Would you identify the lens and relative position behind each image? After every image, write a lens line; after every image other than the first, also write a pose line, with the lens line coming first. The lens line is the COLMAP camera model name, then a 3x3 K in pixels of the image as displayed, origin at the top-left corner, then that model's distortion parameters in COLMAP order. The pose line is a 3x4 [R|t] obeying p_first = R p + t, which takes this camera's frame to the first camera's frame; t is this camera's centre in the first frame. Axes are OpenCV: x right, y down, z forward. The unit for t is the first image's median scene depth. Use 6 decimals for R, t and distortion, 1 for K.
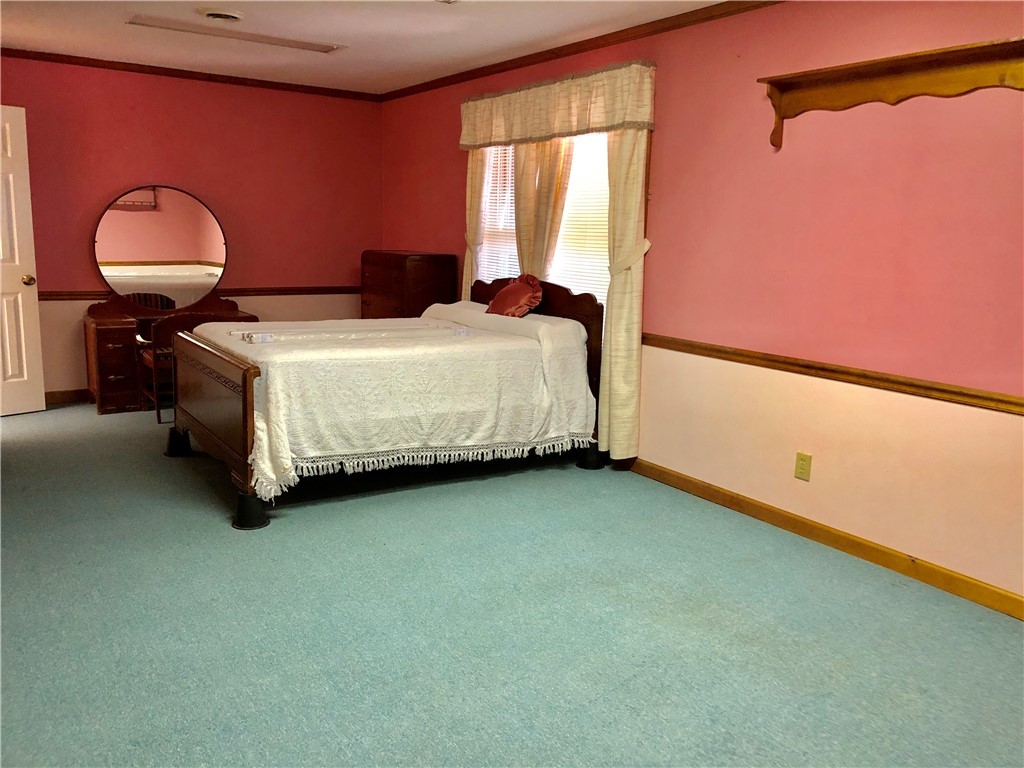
lens RADIAL K [[832.0, 0, 526.7], [0, 832.0, 378.7], [0, 0, 1]] dist [0.028778, -0.013894]
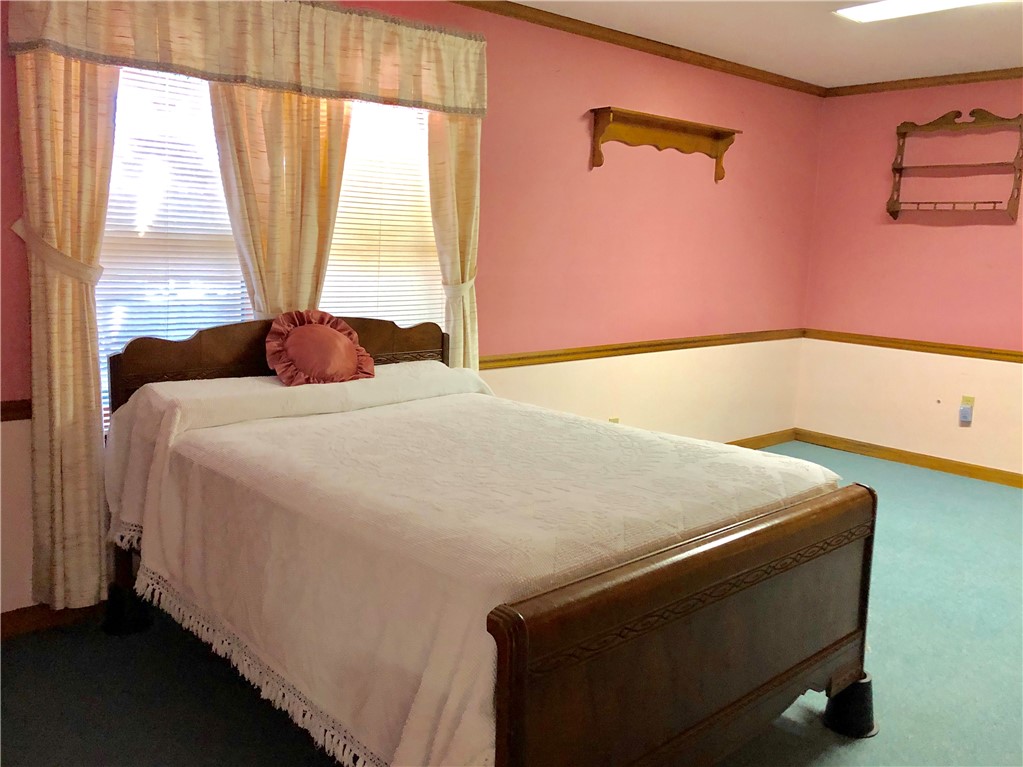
lens RADIAL K [[831.1, 0, 526.2], [0, 831.1, 378.2], [0, 0, 1]] dist [0.028778, -0.013894]
pose [[-0.118761, -0.180269, 0.976422, -0.682787], [0.157858, 0.967446, 0.197811, -0.188764], [-0.980294, 0.177628, -0.086438, 0.987881]]
